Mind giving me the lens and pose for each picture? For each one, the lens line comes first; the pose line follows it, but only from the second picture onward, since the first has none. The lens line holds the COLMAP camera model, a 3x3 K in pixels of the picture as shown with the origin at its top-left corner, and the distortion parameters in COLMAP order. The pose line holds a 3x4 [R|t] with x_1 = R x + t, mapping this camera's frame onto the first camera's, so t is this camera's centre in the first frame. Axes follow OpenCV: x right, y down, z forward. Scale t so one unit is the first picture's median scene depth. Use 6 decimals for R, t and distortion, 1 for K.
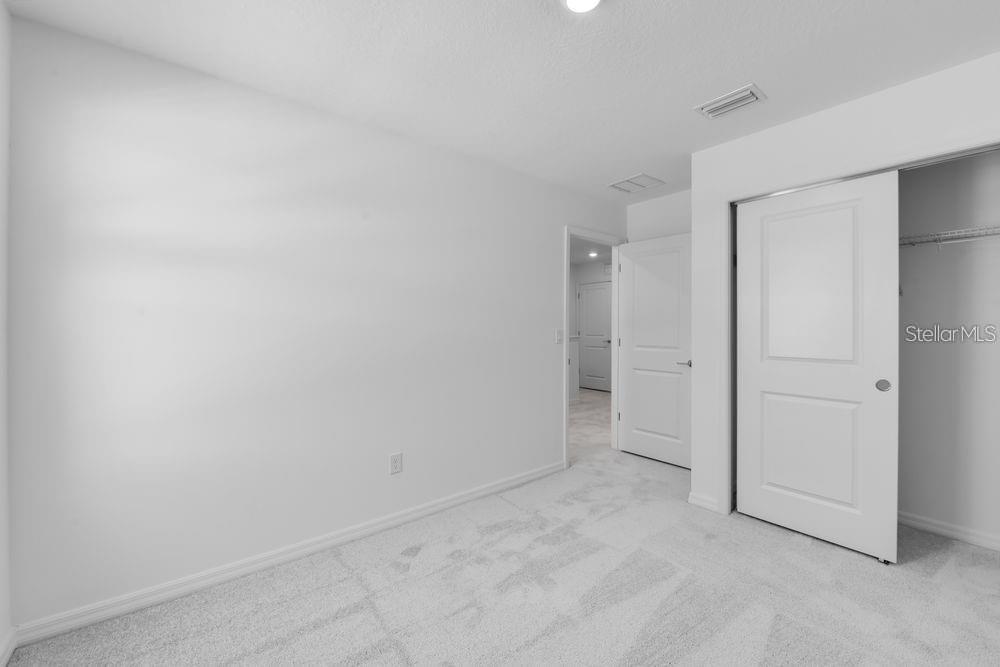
lens RADIAL K [[397.0, 0, 496.9], [0, 397.0, 327.9], [0, 0, 1]] dist [-0.005719, -0.002275]
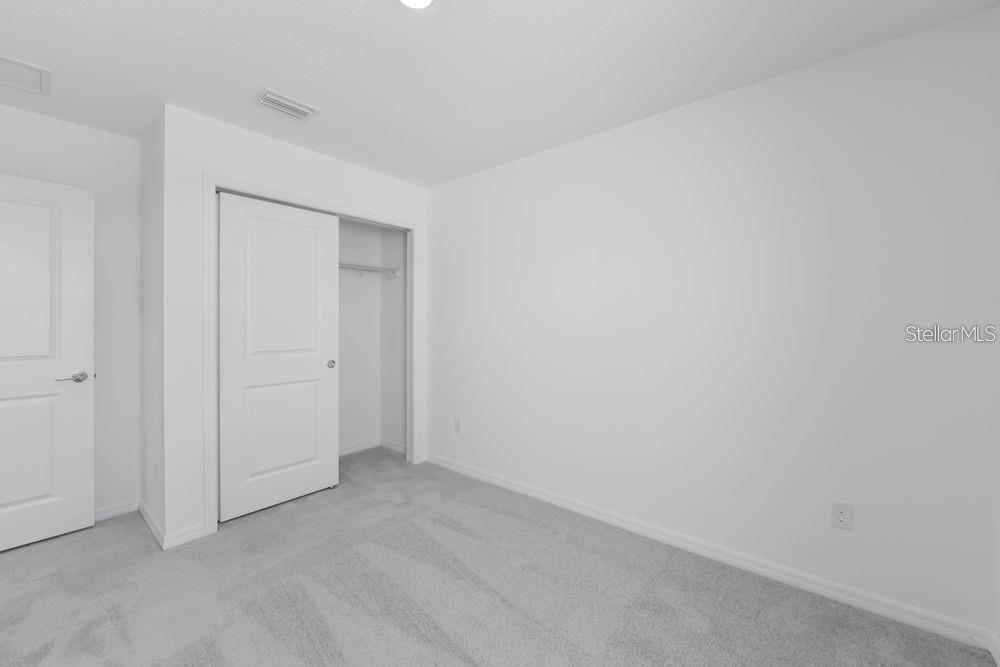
lens RADIAL K [[397.0, 0, 501.1], [0, 397.0, 327.0], [0, 0, 1]] dist [-0.005719, -0.002275]
pose [[-0.197686, -0.009825, 0.980216, -0.512850], [0.011127, 0.999863, 0.012266, 0.000076], [-0.980202, 0.013331, -0.197550, 0.635565]]
